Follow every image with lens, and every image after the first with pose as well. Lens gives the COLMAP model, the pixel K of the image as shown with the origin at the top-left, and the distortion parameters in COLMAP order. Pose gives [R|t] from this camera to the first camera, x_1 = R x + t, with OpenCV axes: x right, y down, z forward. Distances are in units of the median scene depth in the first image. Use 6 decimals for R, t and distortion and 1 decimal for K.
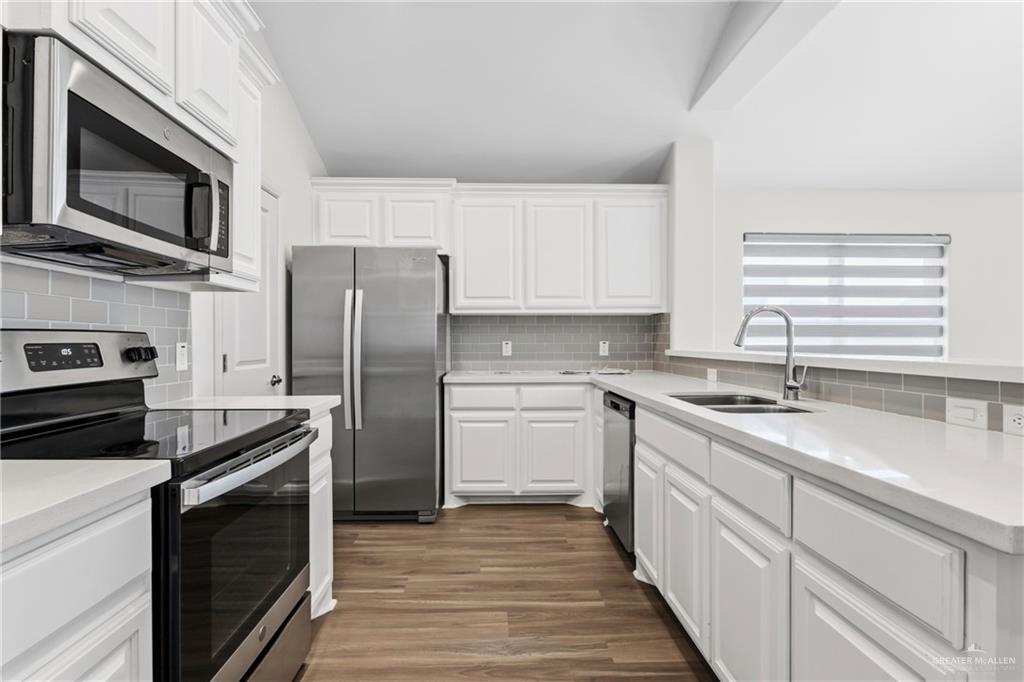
lens RADIAL K [[494.7, 0, 509.4], [0, 494.7, 346.2], [0, 0, 1]] dist [-0.009878, -0.000584]
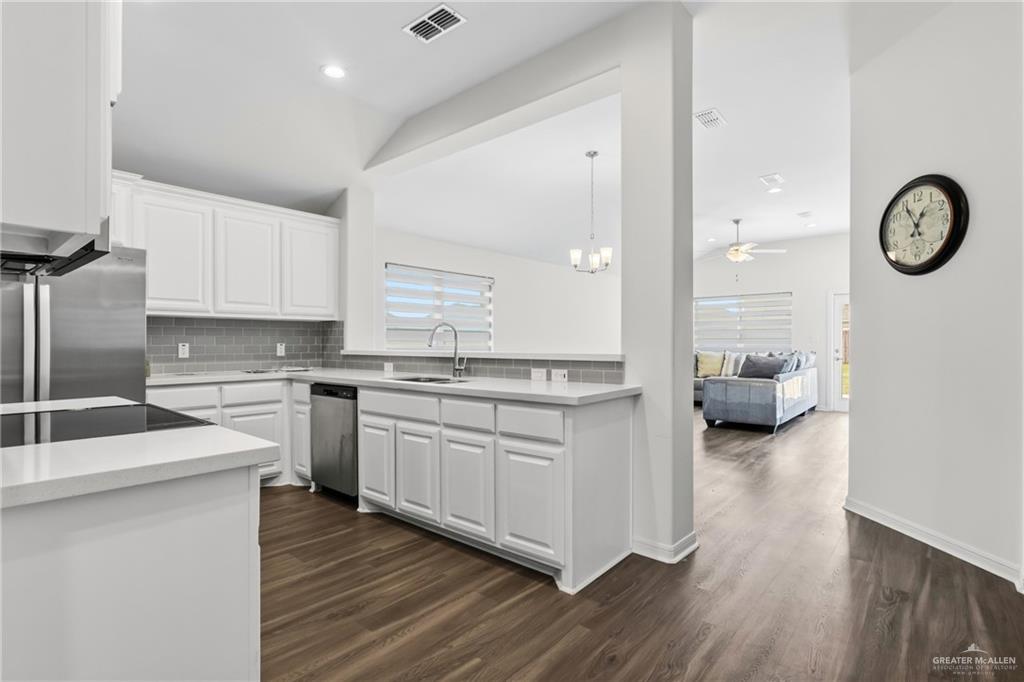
lens RADIAL K [[494.7, 0, 511.8], [0, 494.7, 341.4], [0, 0, 1]] dist [-0.009878, -0.000584]
pose [[0.672483, 0.003598, 0.740104, -0.348353], [0.006408, 0.999922, -0.010684, 0.001383], [-0.740085, 0.011927, 0.672407, -0.188214]]
